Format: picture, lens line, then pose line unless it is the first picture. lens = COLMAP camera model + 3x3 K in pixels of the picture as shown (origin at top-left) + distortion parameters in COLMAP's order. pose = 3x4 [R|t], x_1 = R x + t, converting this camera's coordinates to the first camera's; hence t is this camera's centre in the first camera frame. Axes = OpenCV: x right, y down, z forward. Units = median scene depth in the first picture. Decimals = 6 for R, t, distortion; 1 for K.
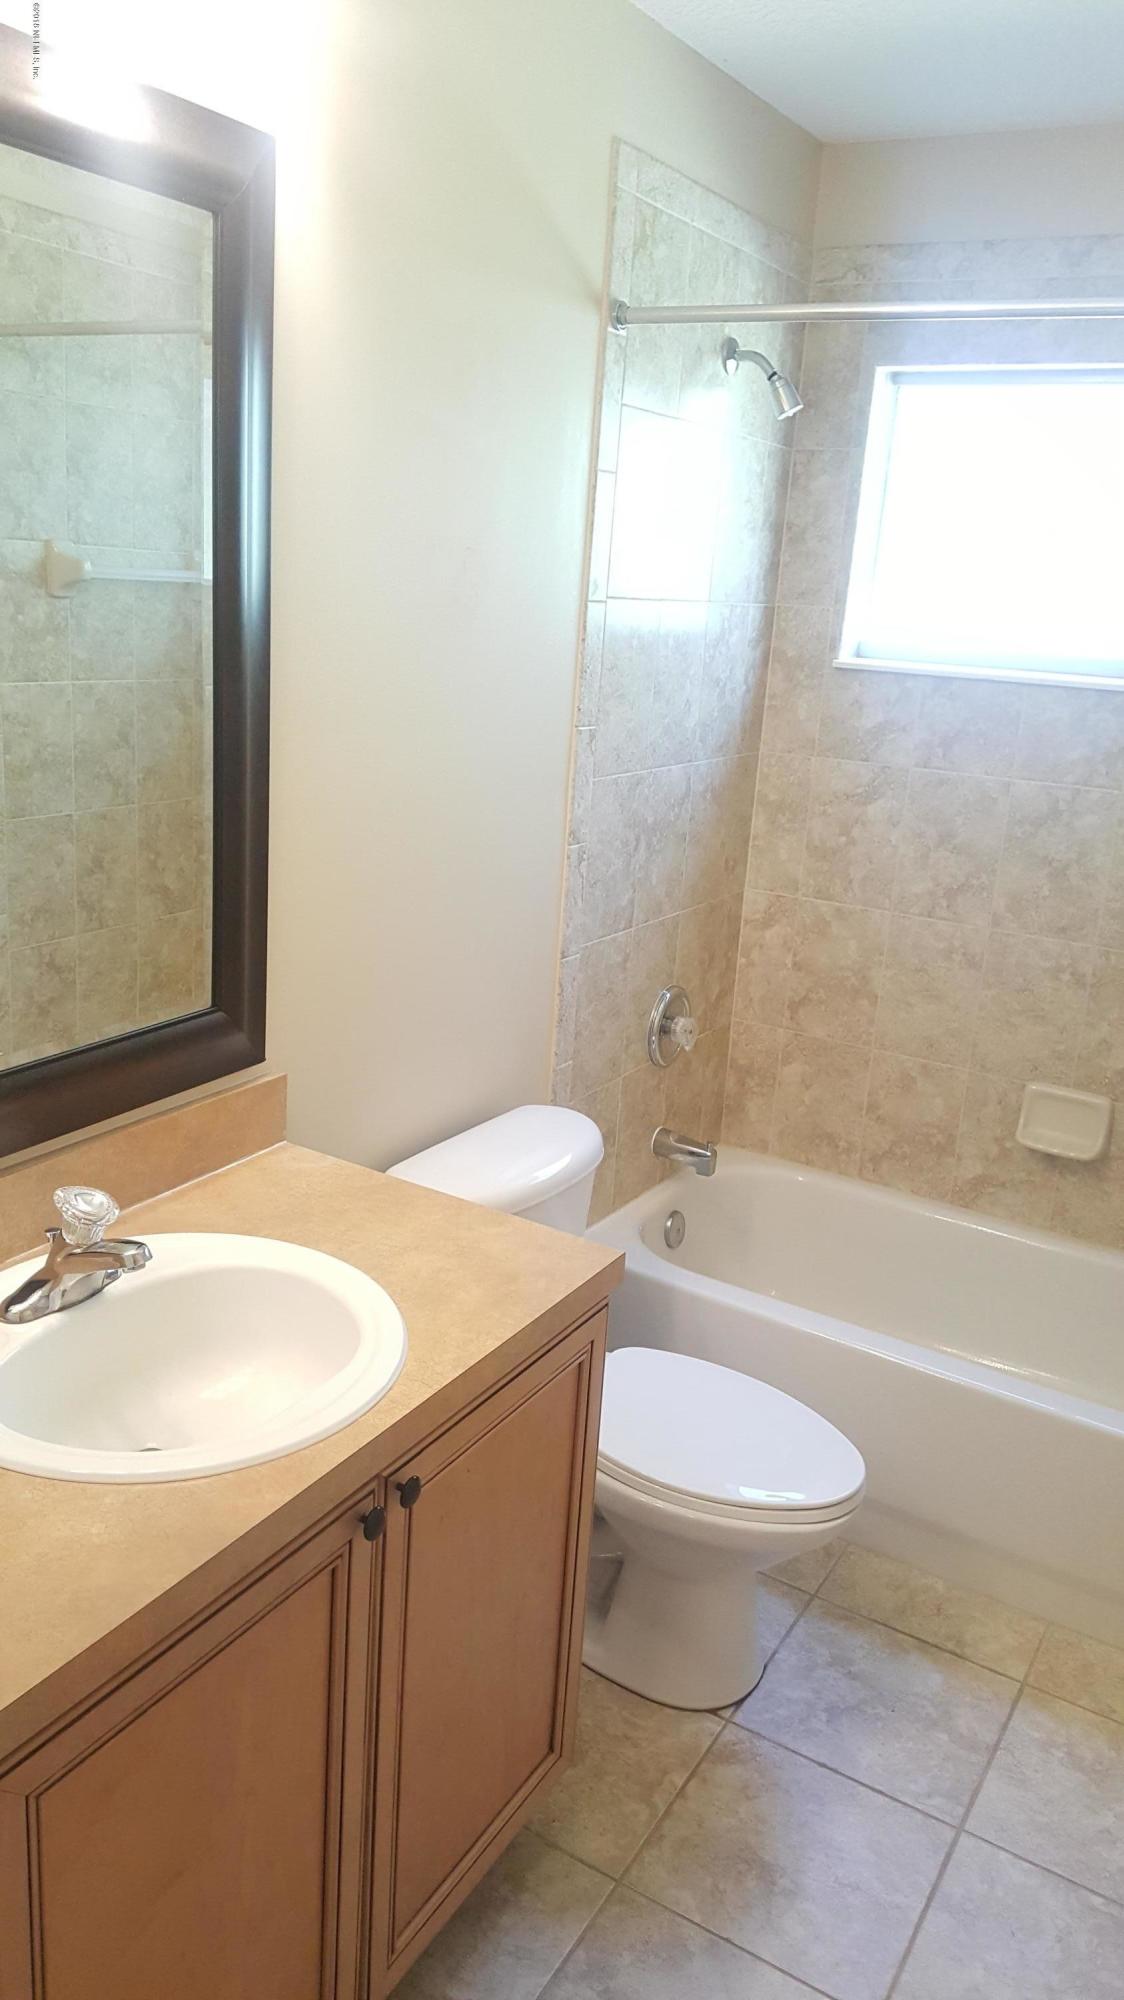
lens RADIAL K [[1470.6, 0, 523.3], [0, 1470.6, 995.6], [0, 0, 1]] dist [0.085765, -0.107160]
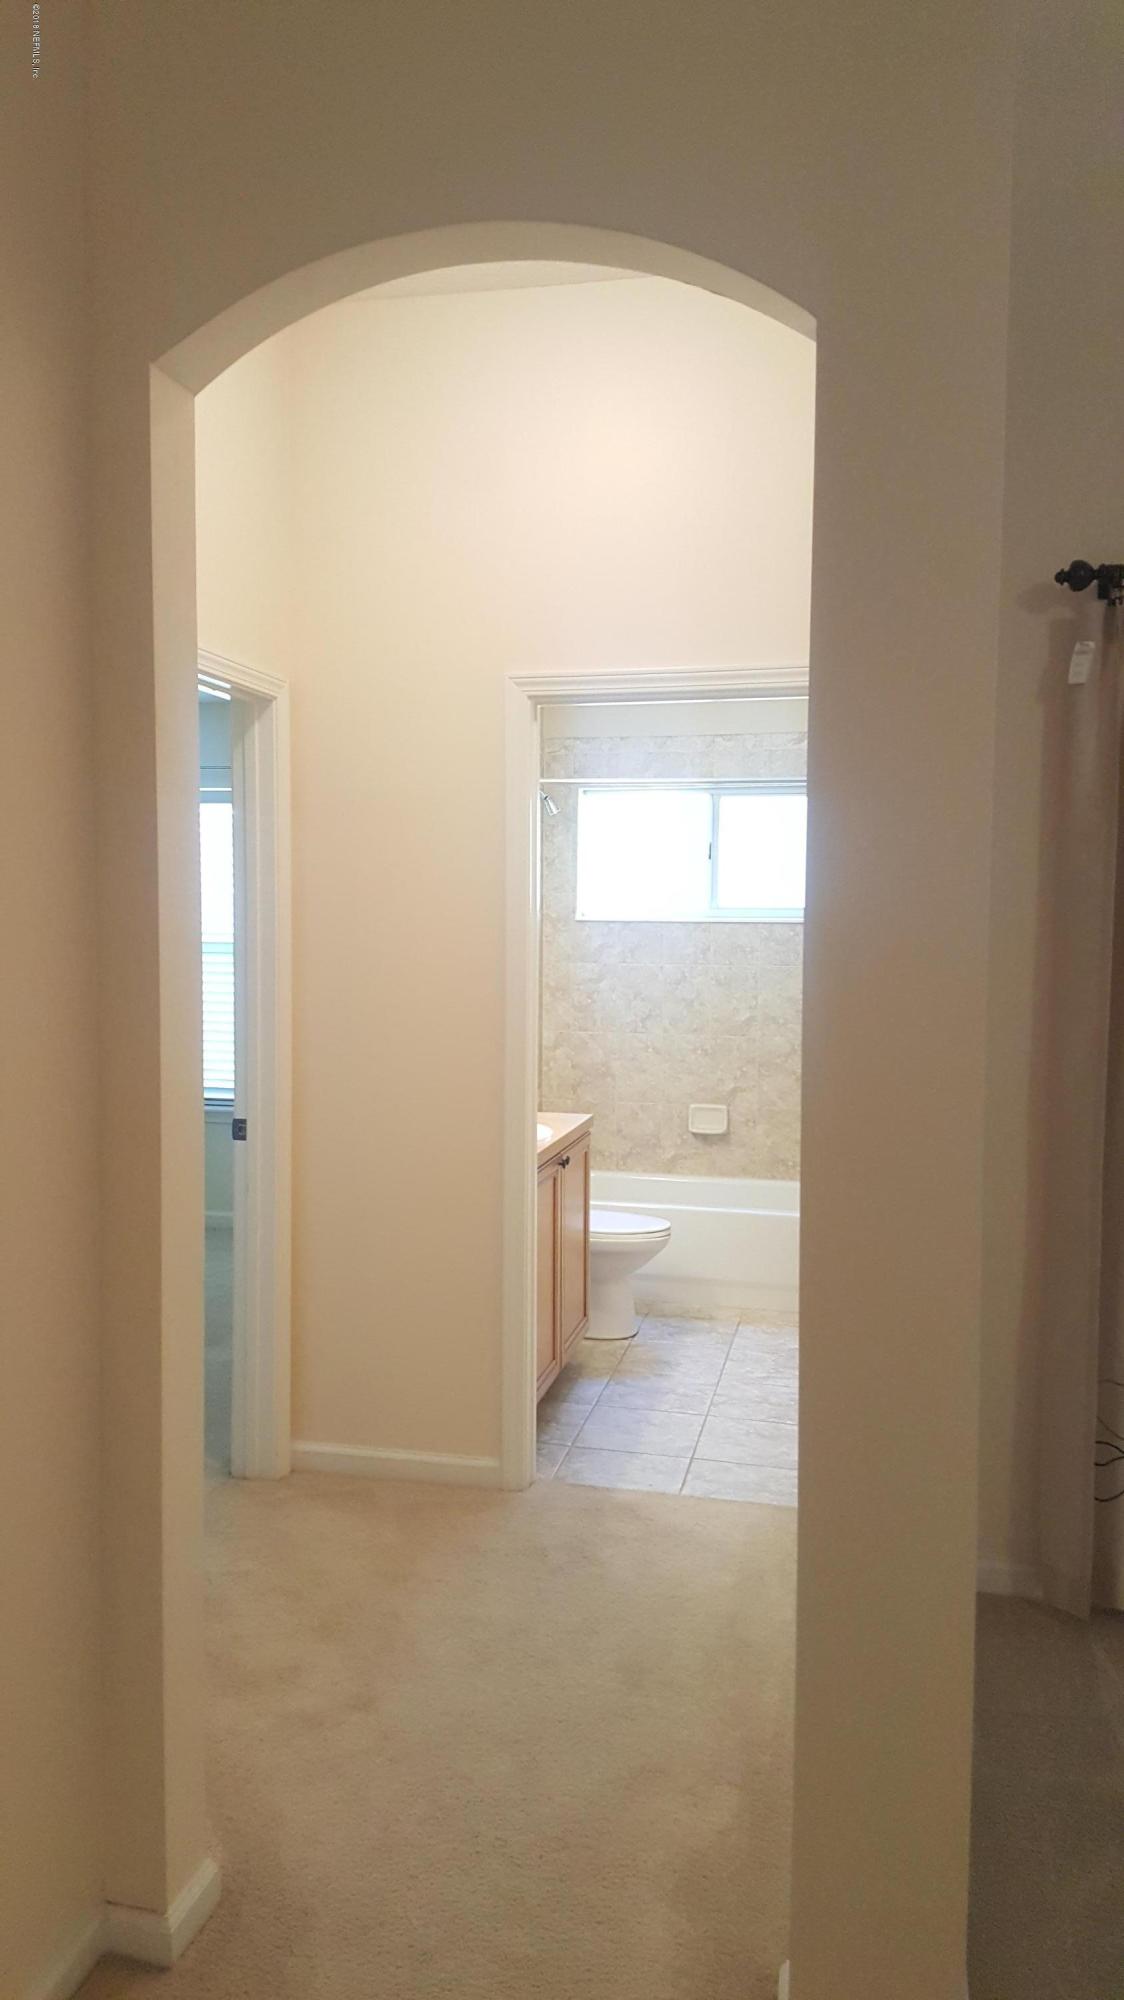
lens RADIAL K [[1470.6, 0, 562.2], [0, 1470.6, 999.7], [0, 0, 1]] dist [0.085765, -0.107160]
pose [[0.941053, -0.073767, 0.330117, -0.510134], [0.137741, 0.974922, -0.174800, 0.252750], [-0.308944, 0.209967, 0.927614, -0.918064]]
